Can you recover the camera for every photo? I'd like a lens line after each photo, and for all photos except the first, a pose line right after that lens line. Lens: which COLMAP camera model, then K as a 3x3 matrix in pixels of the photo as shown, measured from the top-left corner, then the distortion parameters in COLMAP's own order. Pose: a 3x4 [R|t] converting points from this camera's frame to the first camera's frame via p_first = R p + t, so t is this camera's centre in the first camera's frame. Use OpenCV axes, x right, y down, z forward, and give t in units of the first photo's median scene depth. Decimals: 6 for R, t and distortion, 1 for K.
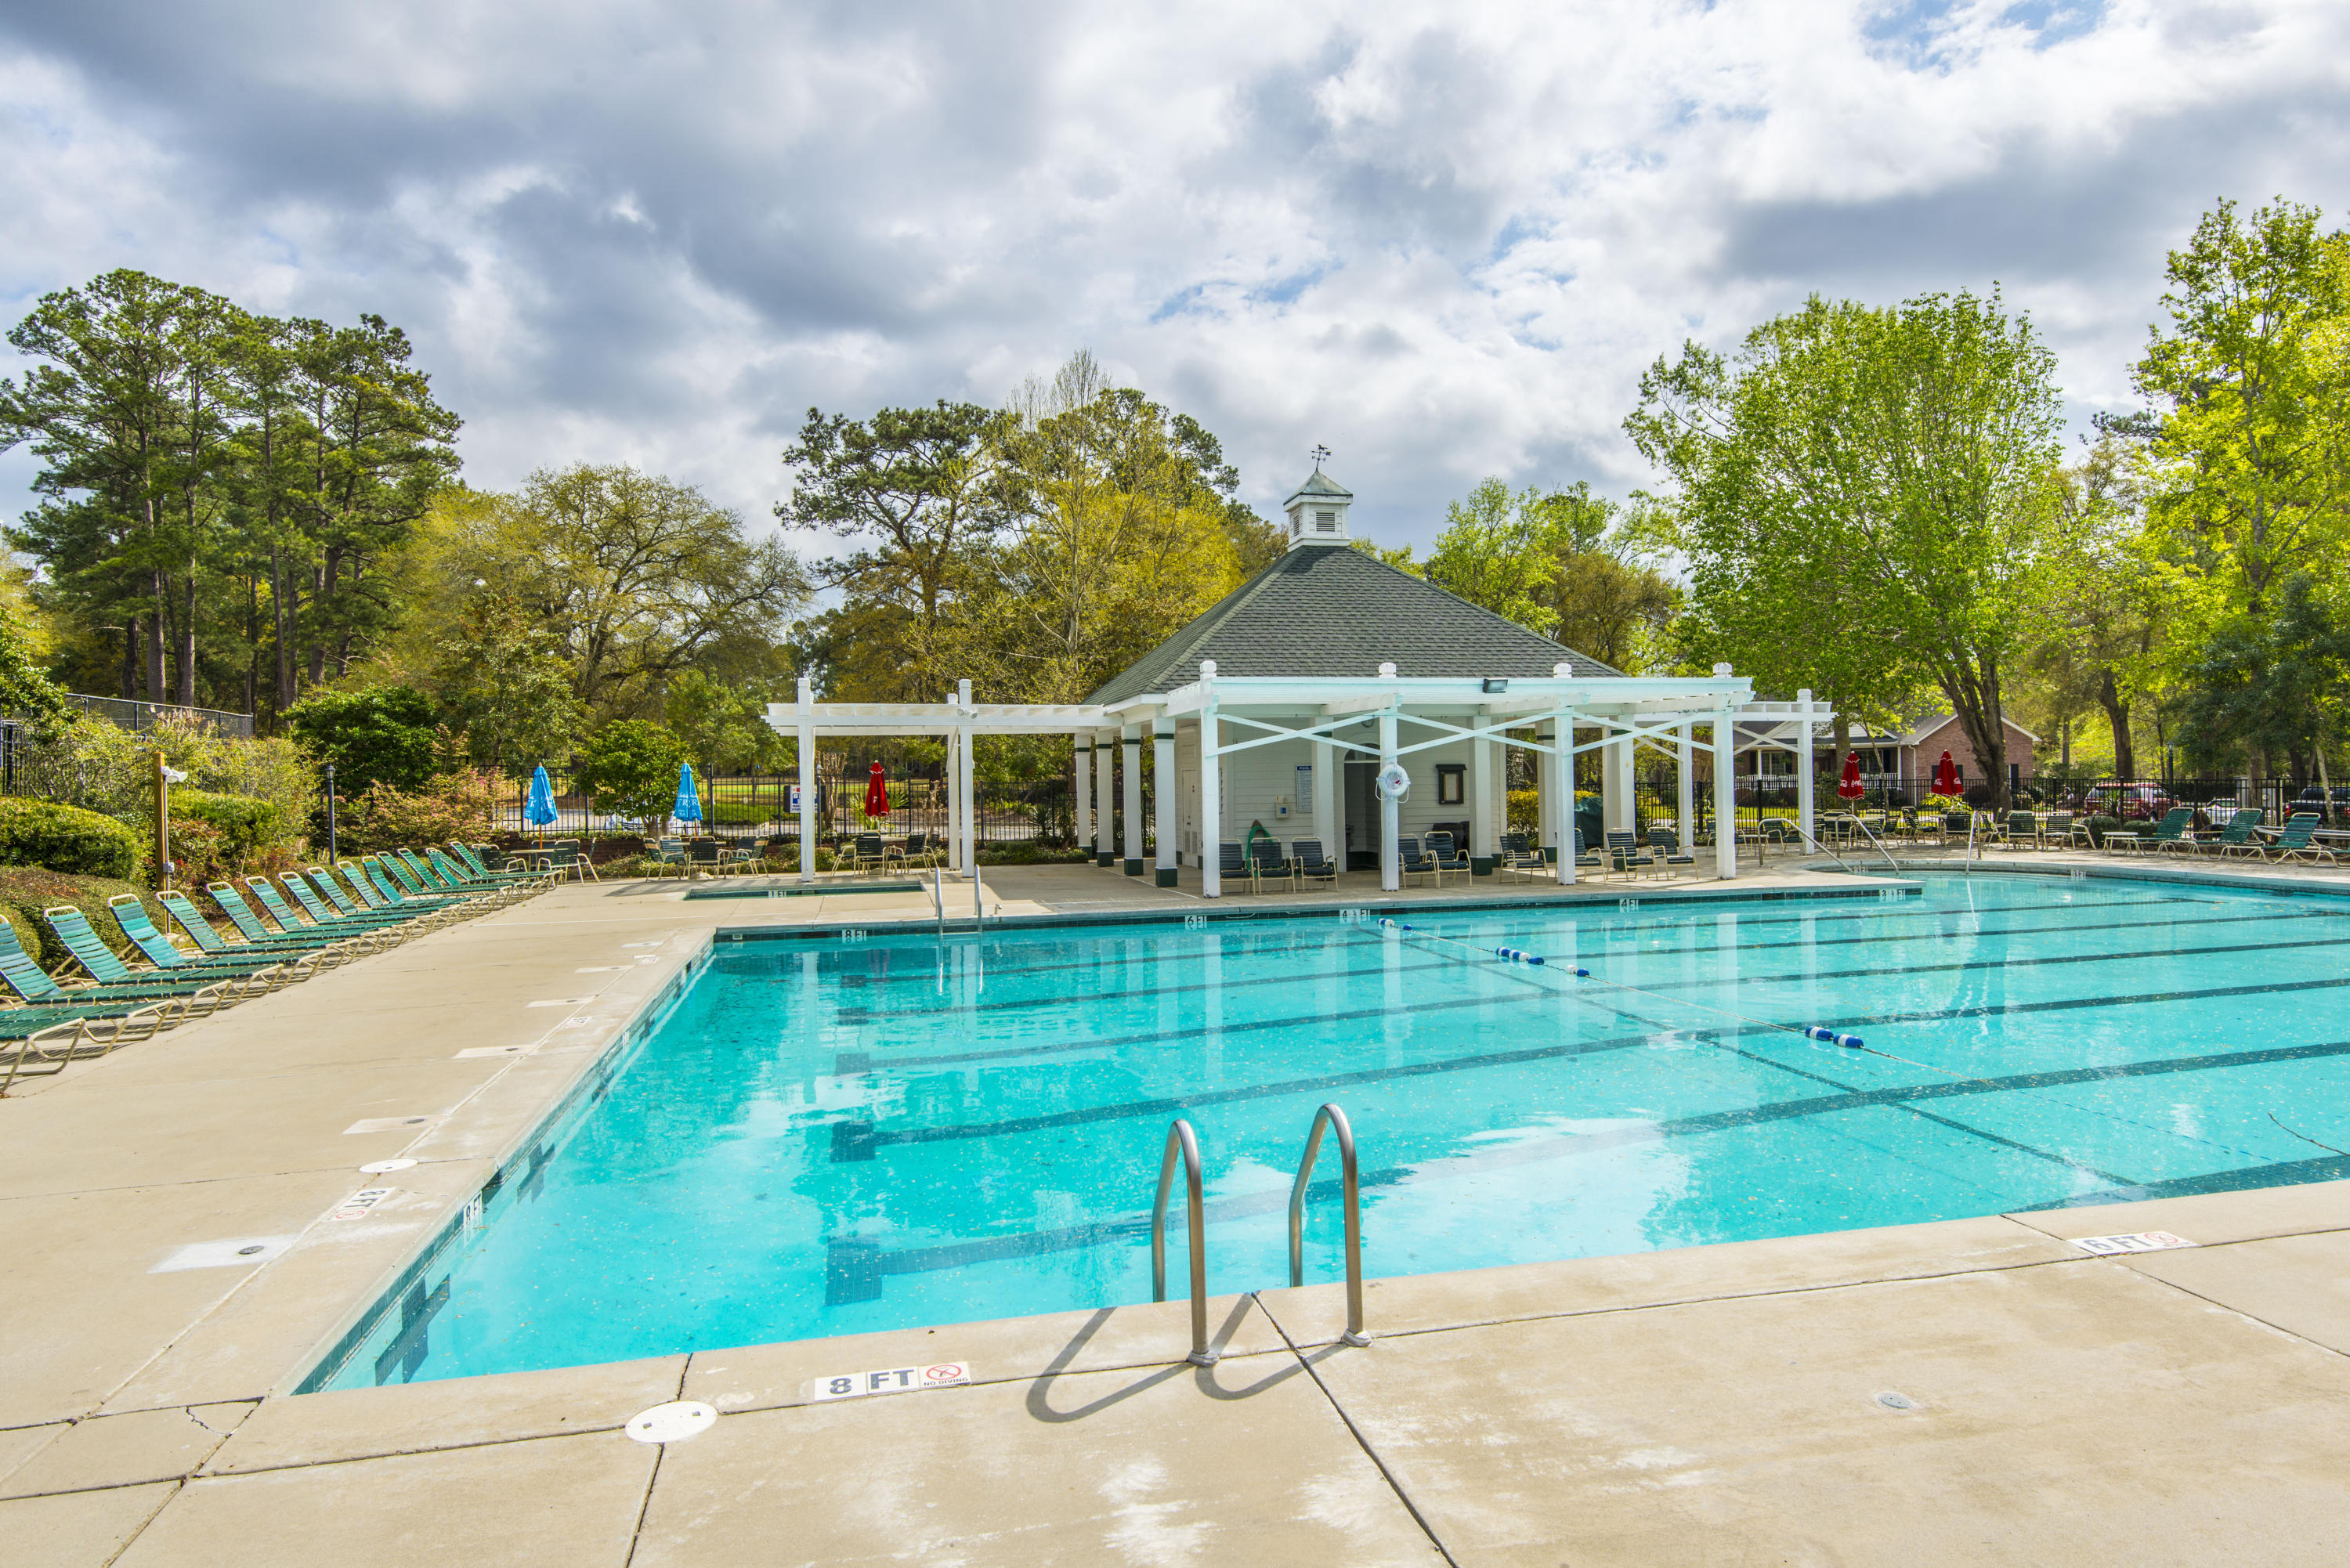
lens RADIAL K [[1426.6, 0, 1175.0], [0, 1426.6, 784.0], [0, 0, 1]] dist [0.048304, -0.037085]
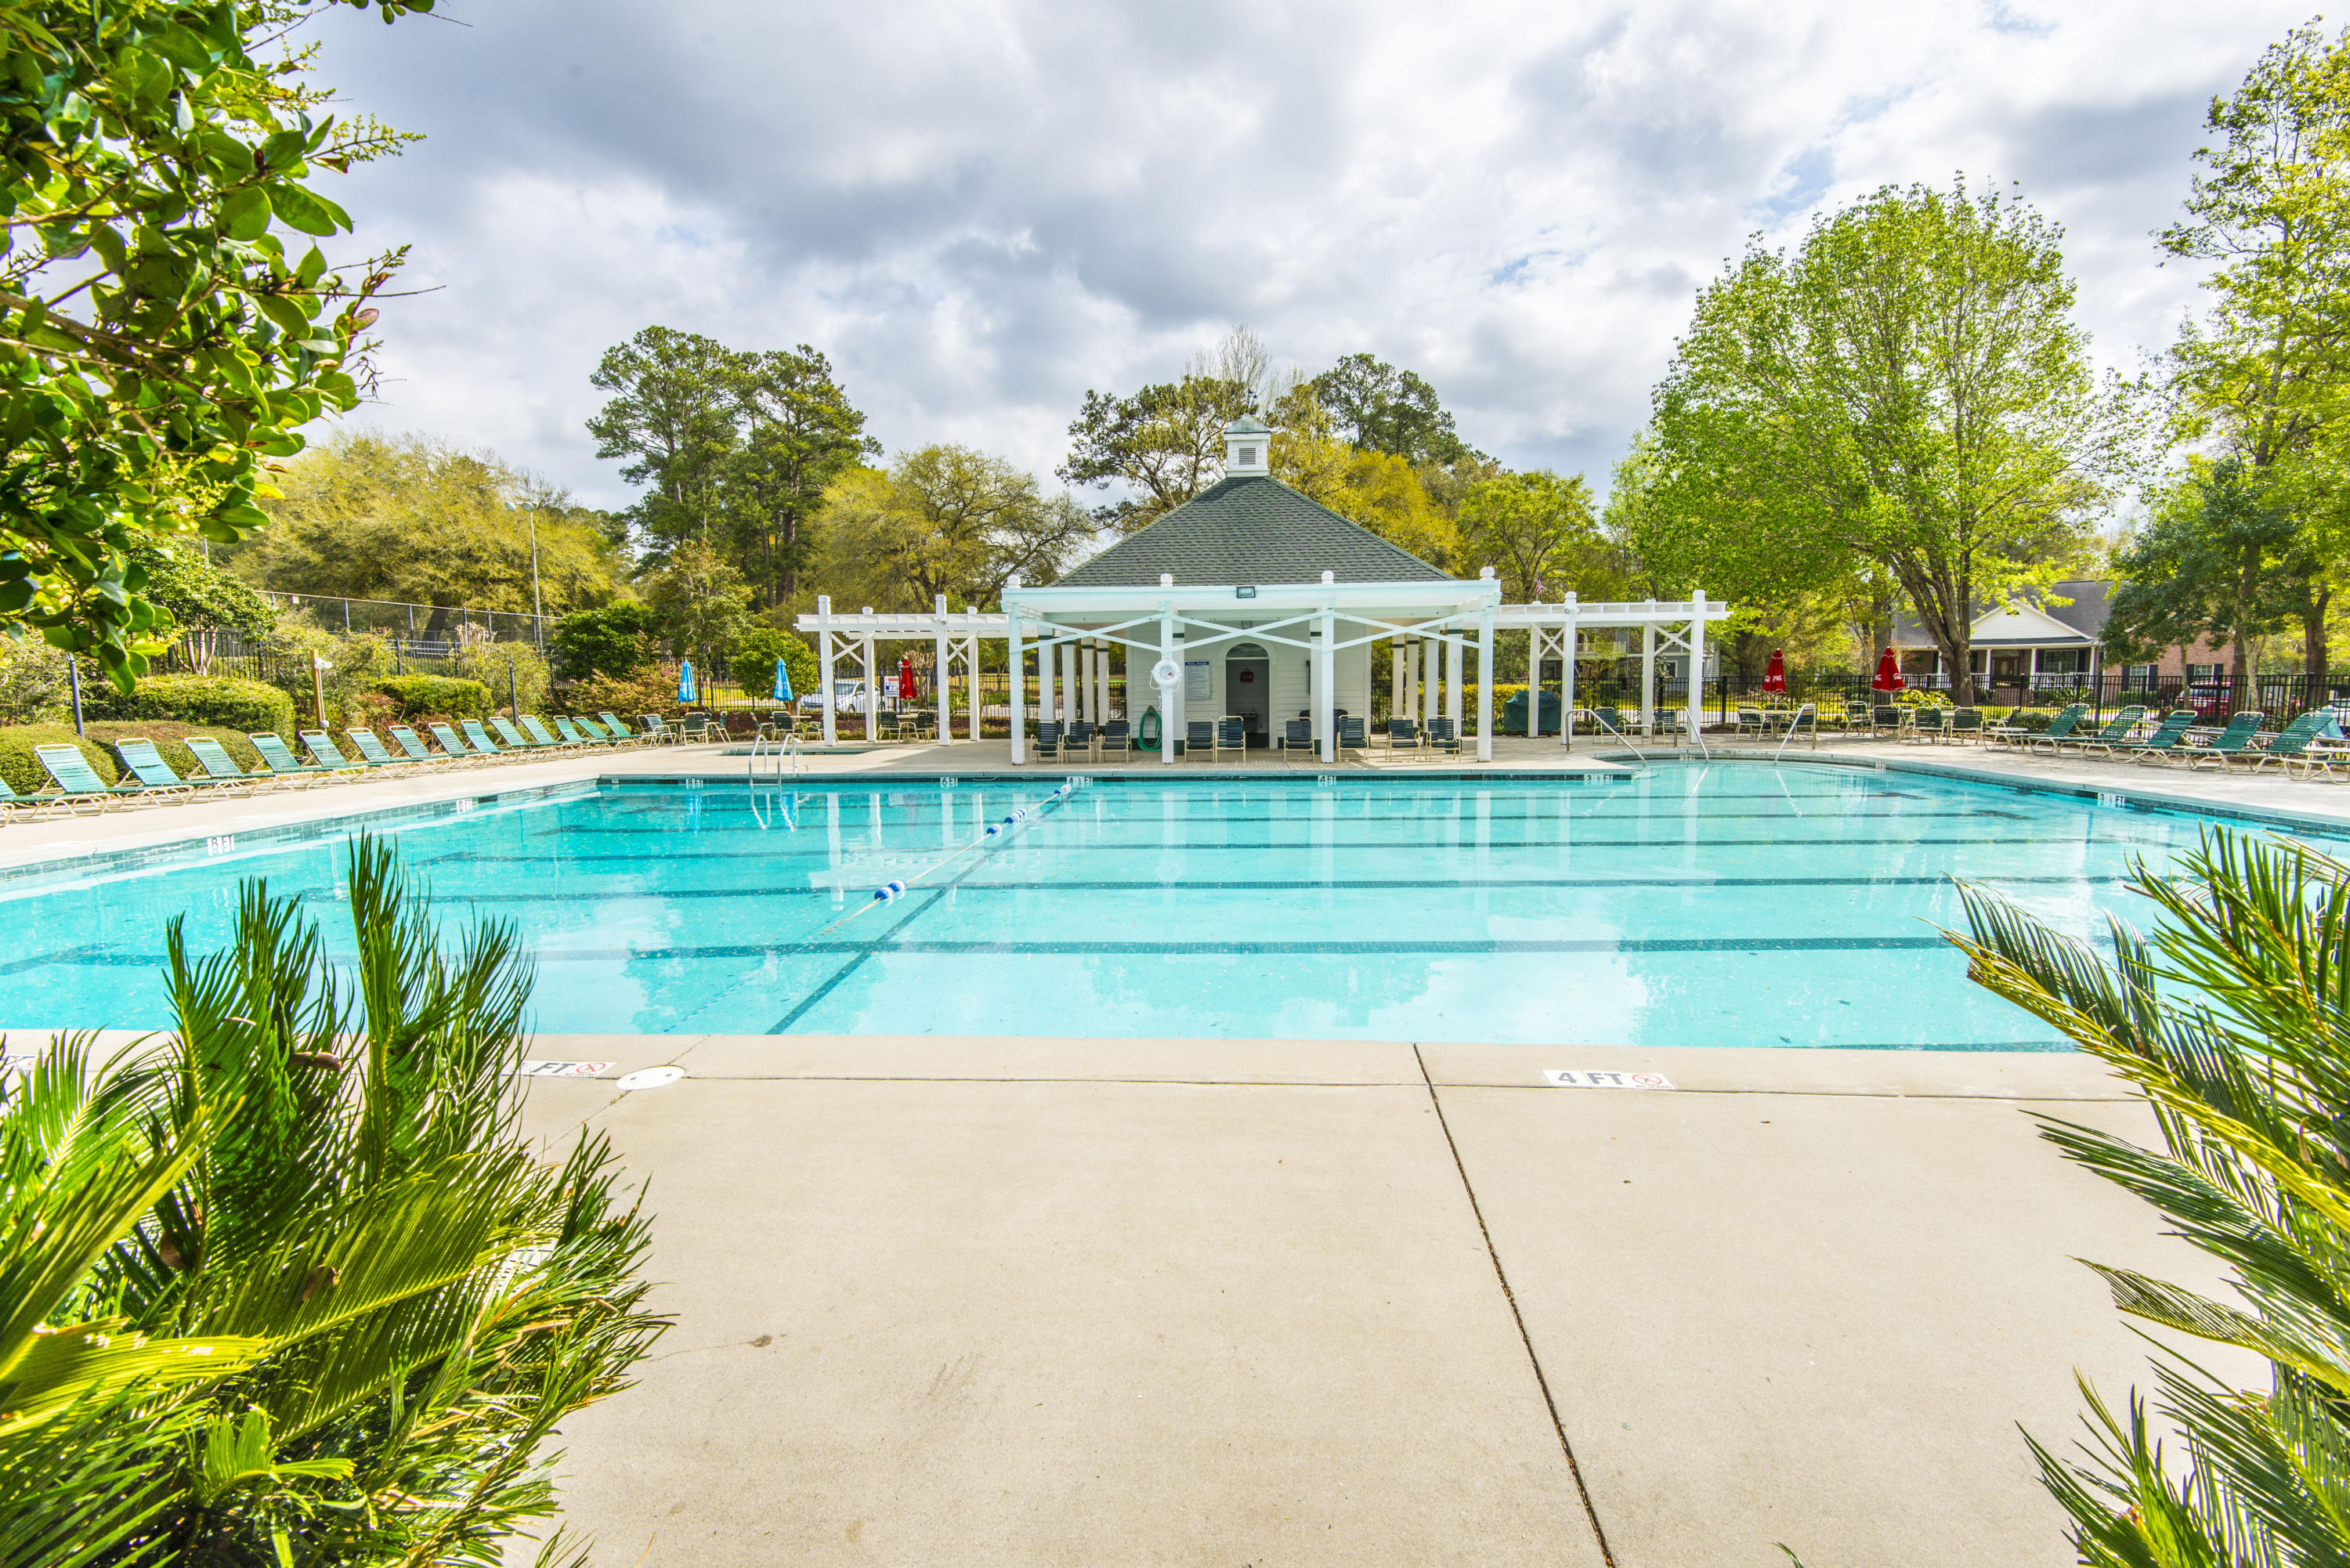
lens RADIAL K [[1072.6, 0, 1174.0], [0, 1072.6, 820.7], [0, 0, 1]] dist [0.039466, -0.036183]
pose [[0.956089, 0.043822, -0.289782, 0.125258], [-0.005889, 0.991431, 0.130500, 0.000763], [0.293017, -0.123063, 0.948154, 0.034483]]
